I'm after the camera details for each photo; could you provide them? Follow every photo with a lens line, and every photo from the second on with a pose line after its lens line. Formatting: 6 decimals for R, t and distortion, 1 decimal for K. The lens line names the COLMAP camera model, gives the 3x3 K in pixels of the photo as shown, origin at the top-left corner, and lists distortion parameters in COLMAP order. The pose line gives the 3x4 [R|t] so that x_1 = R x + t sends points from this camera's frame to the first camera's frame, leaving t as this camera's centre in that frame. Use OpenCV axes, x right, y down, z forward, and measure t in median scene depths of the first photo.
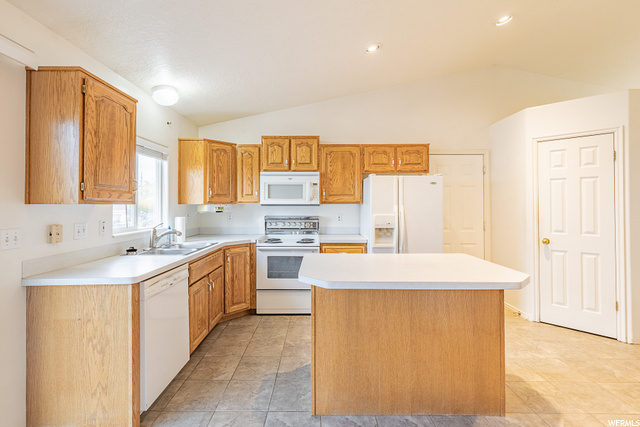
lens RADIAL K [[293.0, 0, 318.4], [0, 293.0, 201.8], [0, 0, 1]] dist [0.003249, 0.000329]
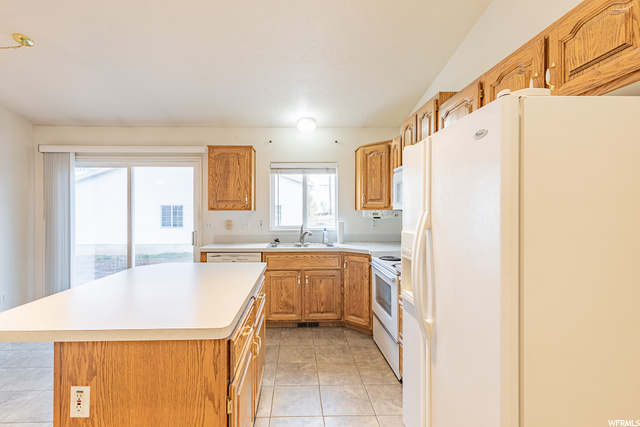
lens RADIAL K [[301.9, 0, 306.0], [0, 301.9, 212.3], [0, 0, 1]] dist [0.001261, 0.000318]
pose [[0.026557, 0.004368, -0.999638, 0.671410], [0.013366, 0.999900, 0.004725, 0.009295], [0.999558, -0.013487, 0.026496, 0.804098]]
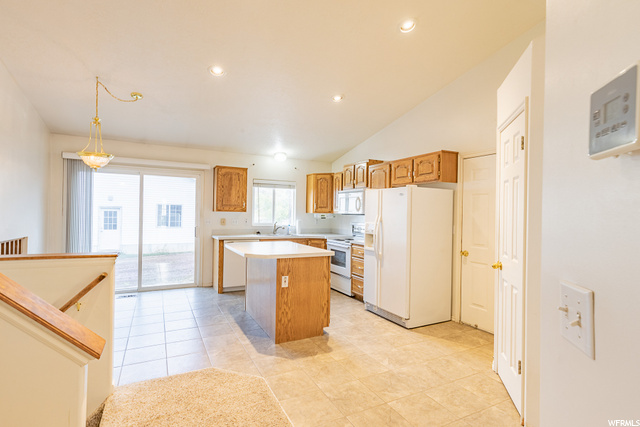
lens RADIAL K [[313.0, 0, 320.0], [0, 313.0, 213.5], [0, 0, 1]] dist [0.000636, 0.000135]
pose [[0.465723, 0.008589, -0.884889, 1.219062], [-0.008756, 0.999949, 0.005098, 0.001271], [0.884887, 0.005374, 0.465774, 0.221784]]
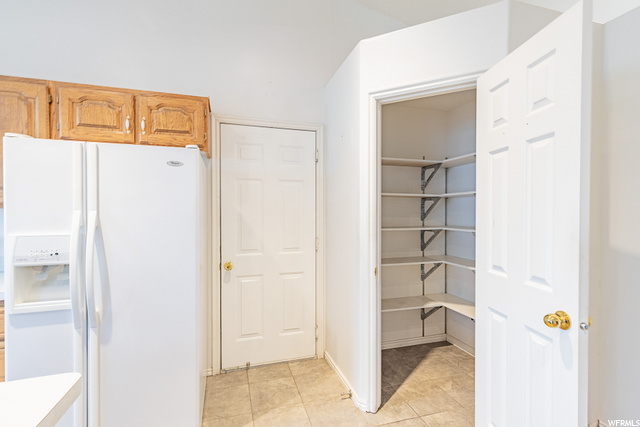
lens RADIAL K [[292.9, 0, 313.6], [0, 292.9, 215.6], [0, 0, 1]] dist [-0.000488, -0.000074]
pose [[0.959007, -0.001206, 0.283381, 0.462524], [-0.005340, 0.999736, 0.022327, 0.007578], [-0.283333, -0.022925, 0.958748, 0.479403]]
